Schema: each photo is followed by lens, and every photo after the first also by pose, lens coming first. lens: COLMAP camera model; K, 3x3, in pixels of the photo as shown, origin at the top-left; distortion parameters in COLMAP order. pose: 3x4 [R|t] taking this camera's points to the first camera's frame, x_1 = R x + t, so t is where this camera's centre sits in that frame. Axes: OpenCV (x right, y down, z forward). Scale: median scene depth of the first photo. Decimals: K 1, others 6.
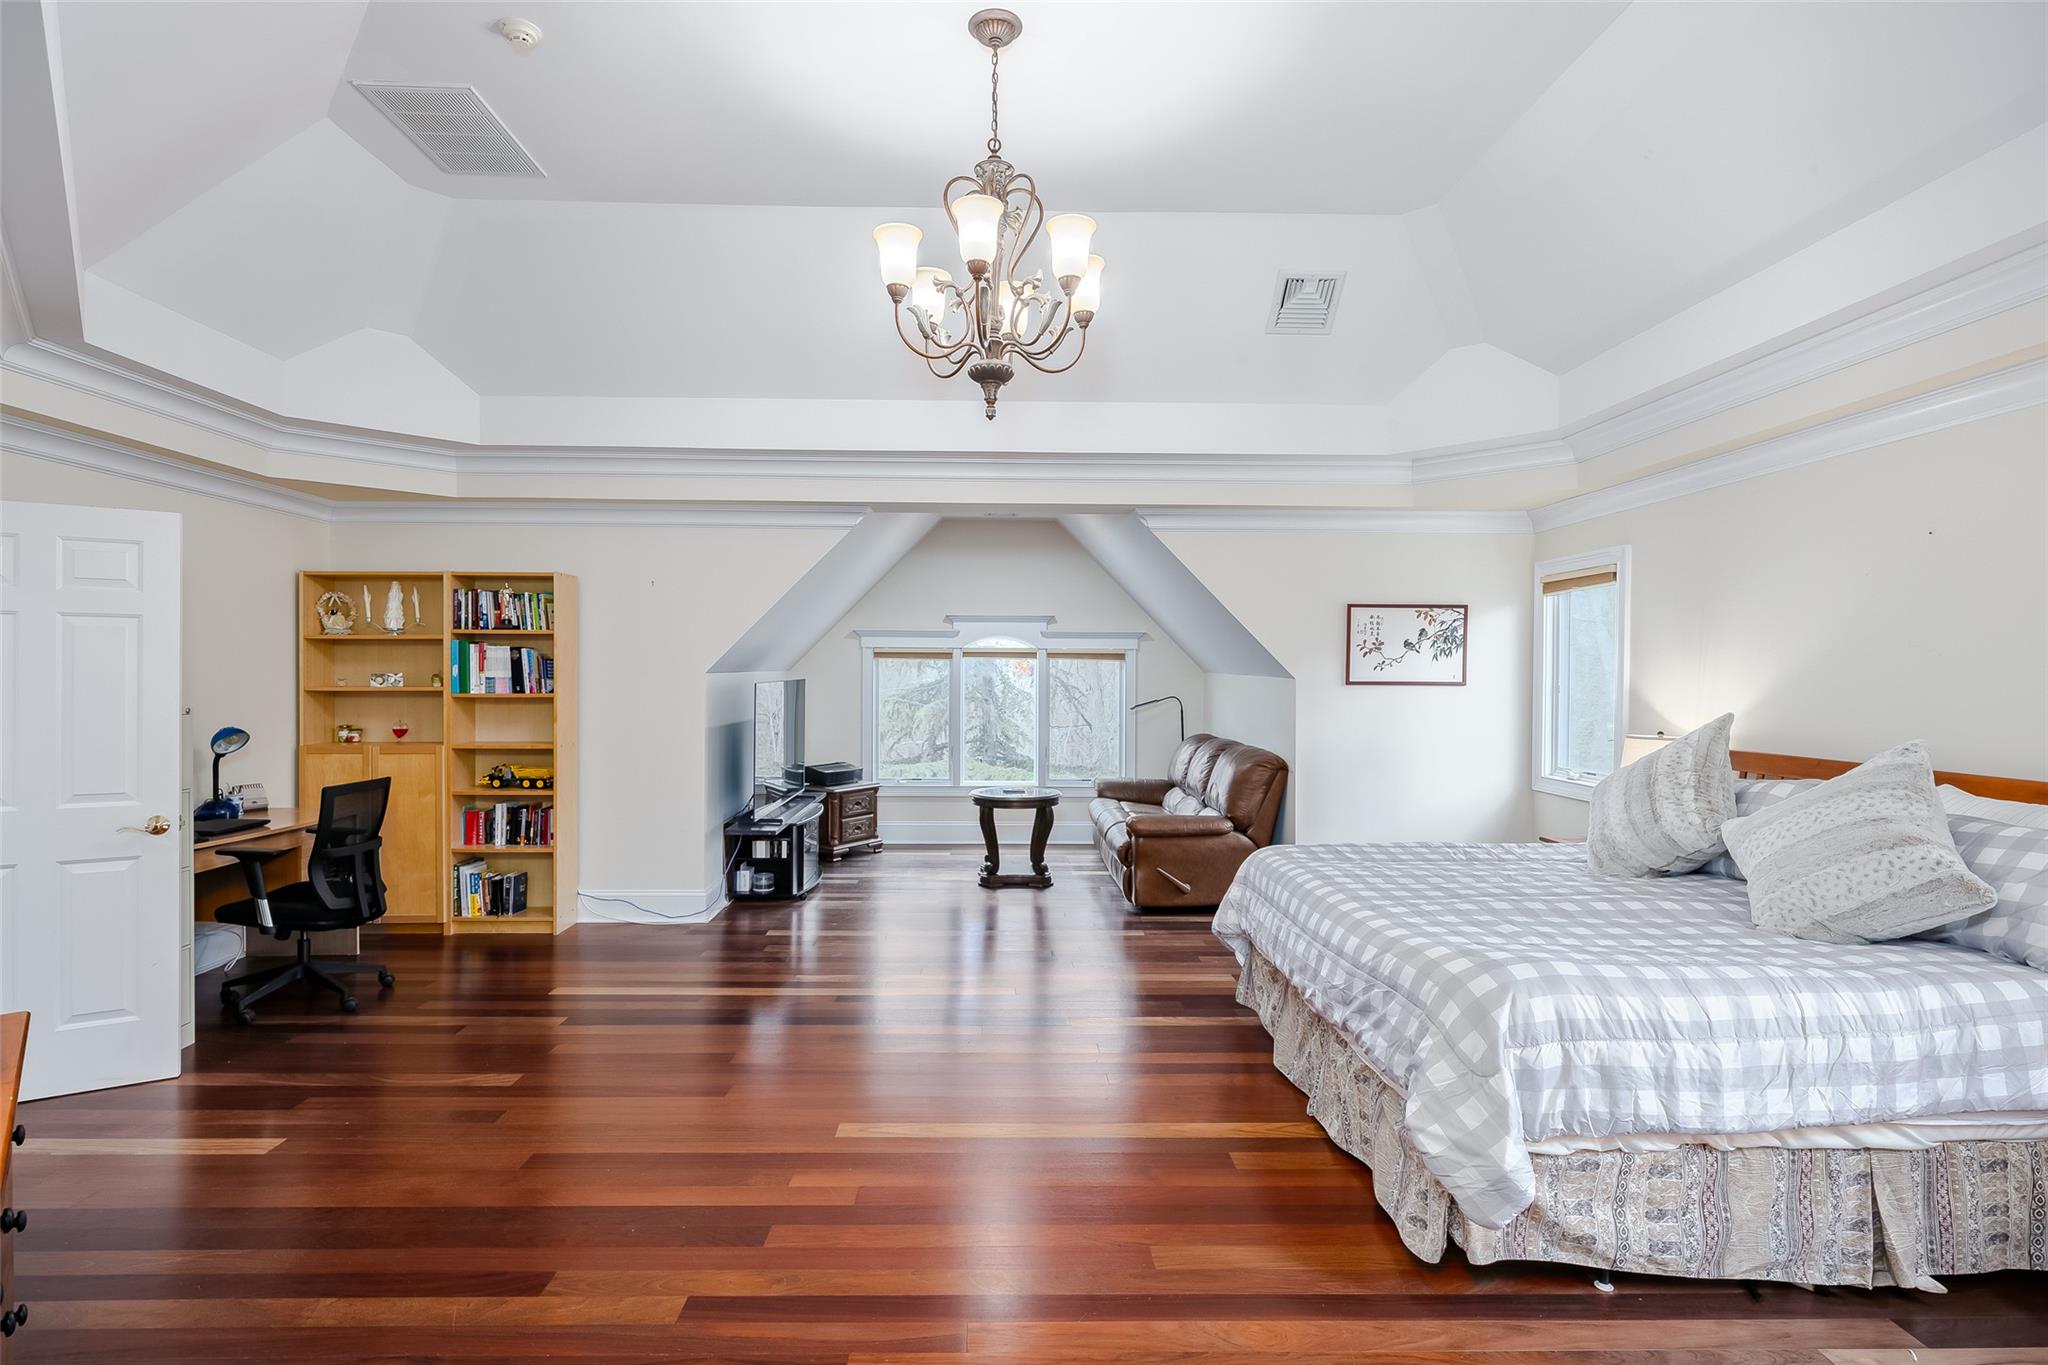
lens RADIAL K [[971.8, 0, 1026.2], [0, 971.8, 678.5], [0, 0, 1]] dist [-0.003639, -0.000159]
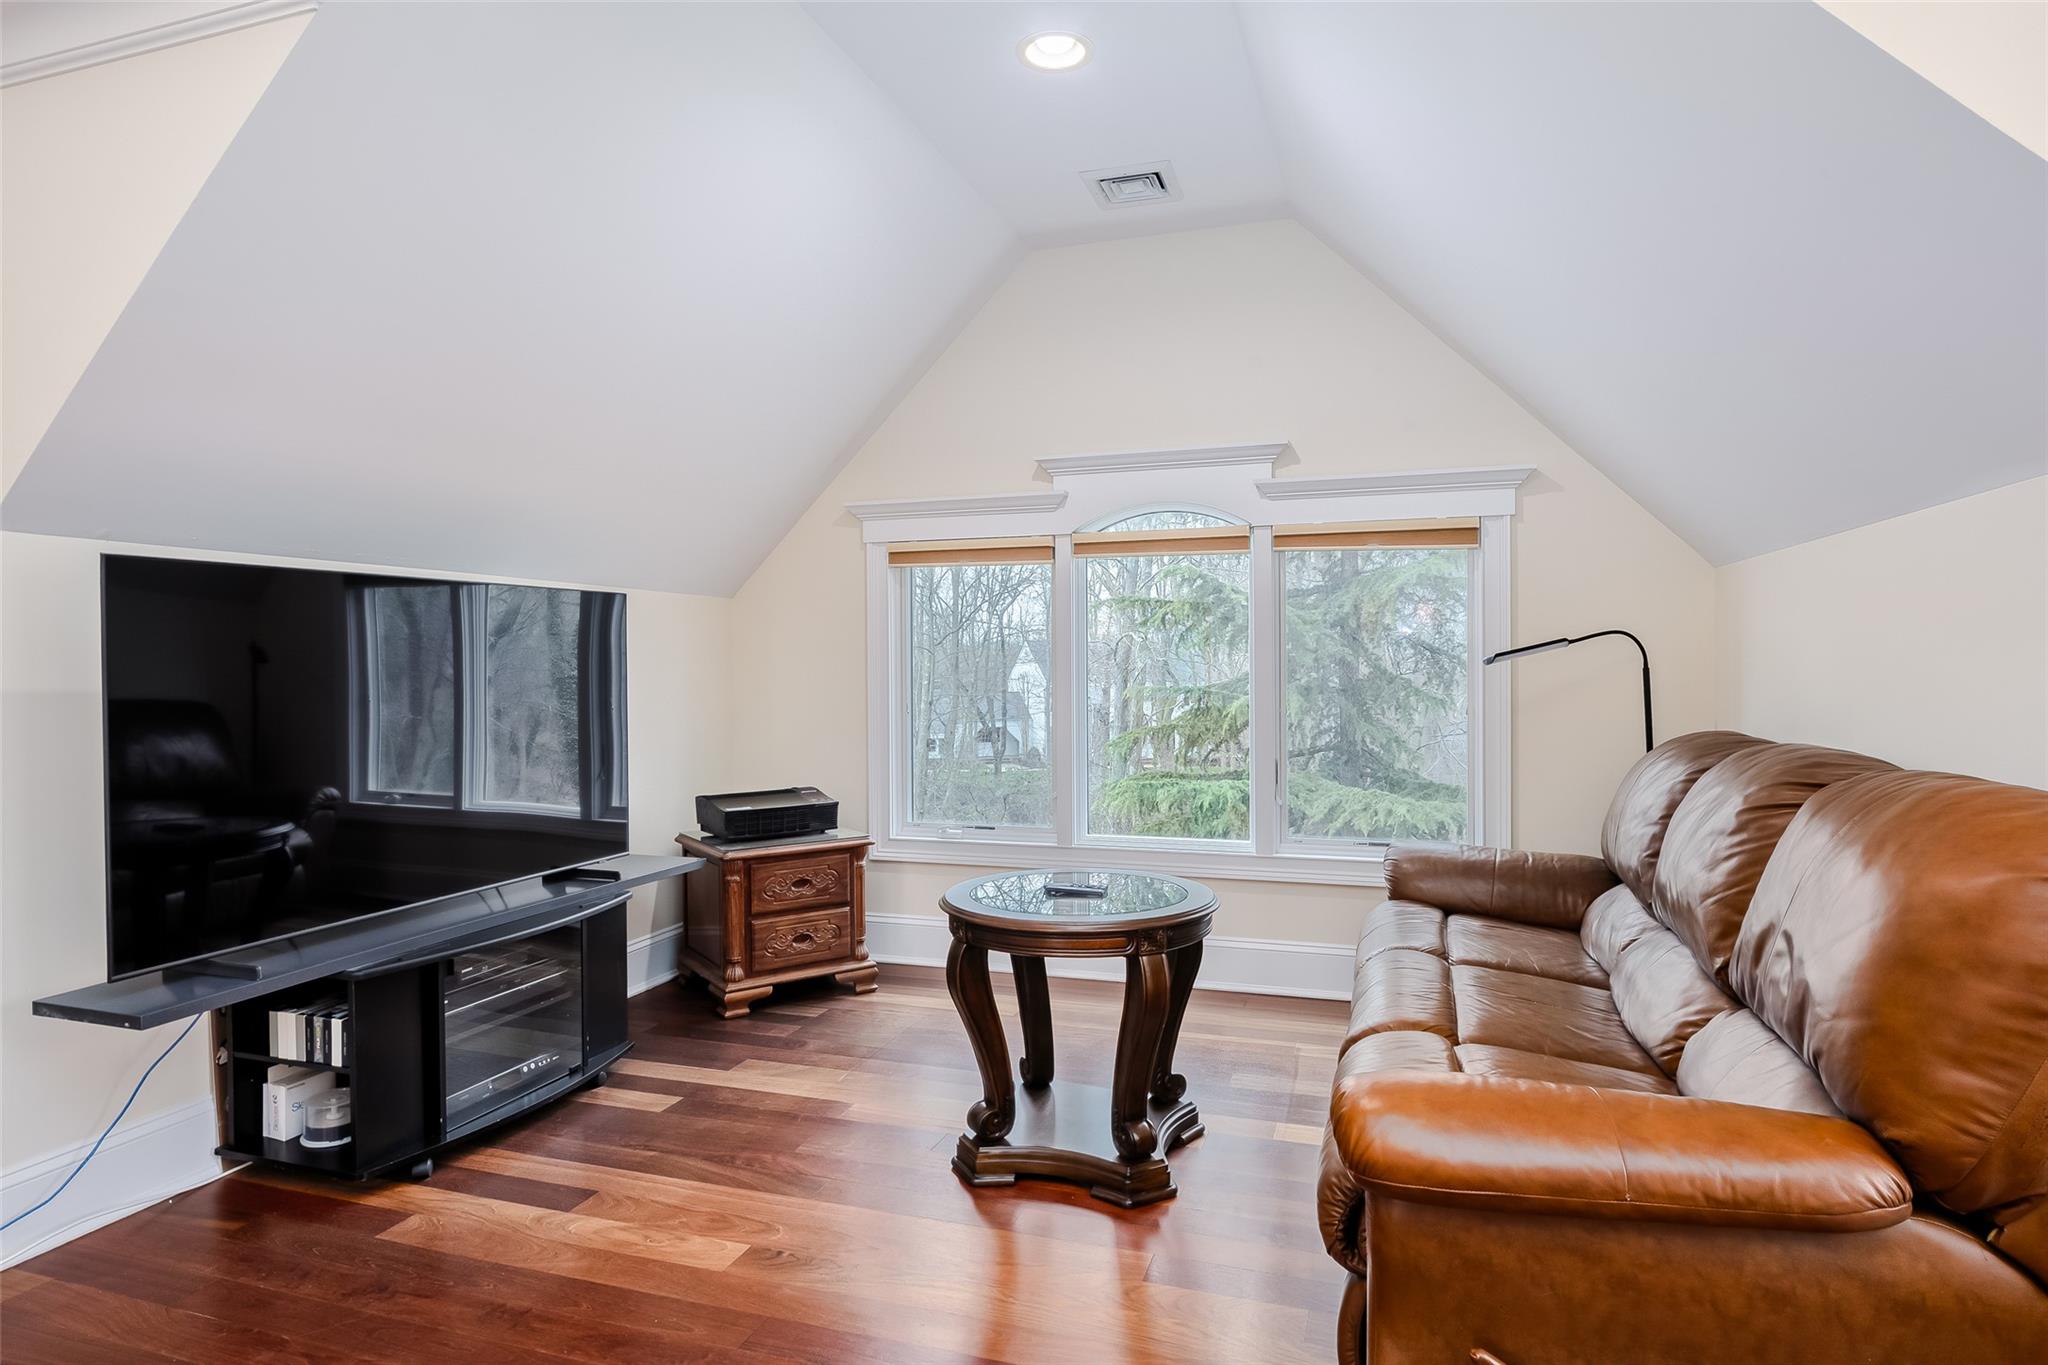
lens RADIAL K [[1098.5, 0, 1017.2], [0, 1098.5, 673.2], [0, 0, 1]] dist [0.007370, -0.000793]
pose [[0.928093, -0.013410, -0.372107, 0.101191], [0.012160, 0.999910, -0.005705, 0.037048], [0.372150, 0.000770, 0.928172, 0.561982]]
